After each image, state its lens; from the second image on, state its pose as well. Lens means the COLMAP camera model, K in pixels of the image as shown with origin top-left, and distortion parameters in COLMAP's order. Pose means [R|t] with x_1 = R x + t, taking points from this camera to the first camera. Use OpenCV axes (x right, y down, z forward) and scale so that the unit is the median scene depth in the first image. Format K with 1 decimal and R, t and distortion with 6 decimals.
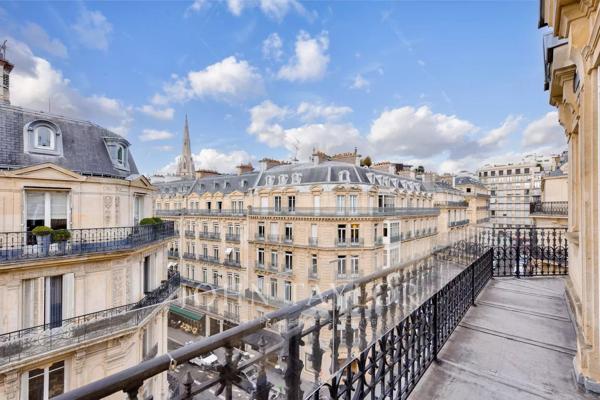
lens RADIAL K [[264.1, 0, 299.8], [0, 264.1, 203.3], [0, 0, 1]] dist [0.008035, 0.000838]
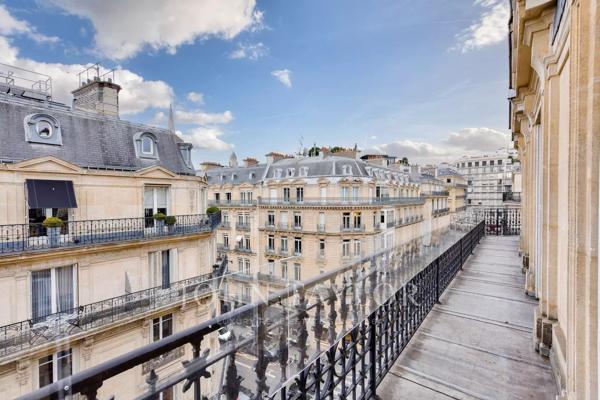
lens RADIAL K [[264.1, 0, 301.6], [0, 264.1, 200.5], [0, 0, 1]] dist [0.008035, 0.000838]
pose [[0.997735, -0.007934, 0.066802, -0.096296], [0.006165, 0.999626, 0.026641, -0.002869], [-0.066988, -0.026169, 0.997411, -0.108894]]
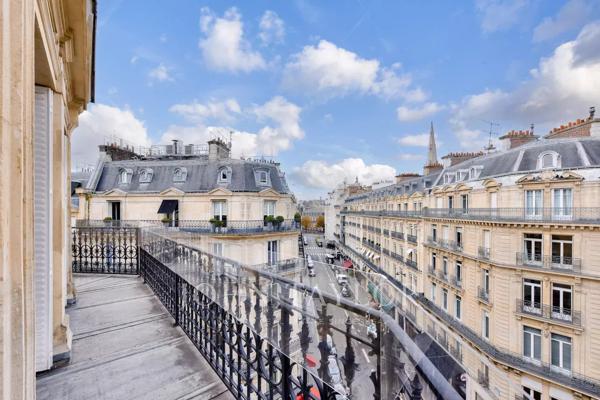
lens RADIAL K [[237.8, 0, 299.2], [0, 237.8, 208.9], [0, 0, 1]] dist [-0.000367, -0.000008]
pose [[0.568637, -0.003919, -0.822579, 0.280573], [0.016233, 0.999847, 0.006458, 0.003177], [0.822429, -0.017025, 0.568613, 0.148615]]
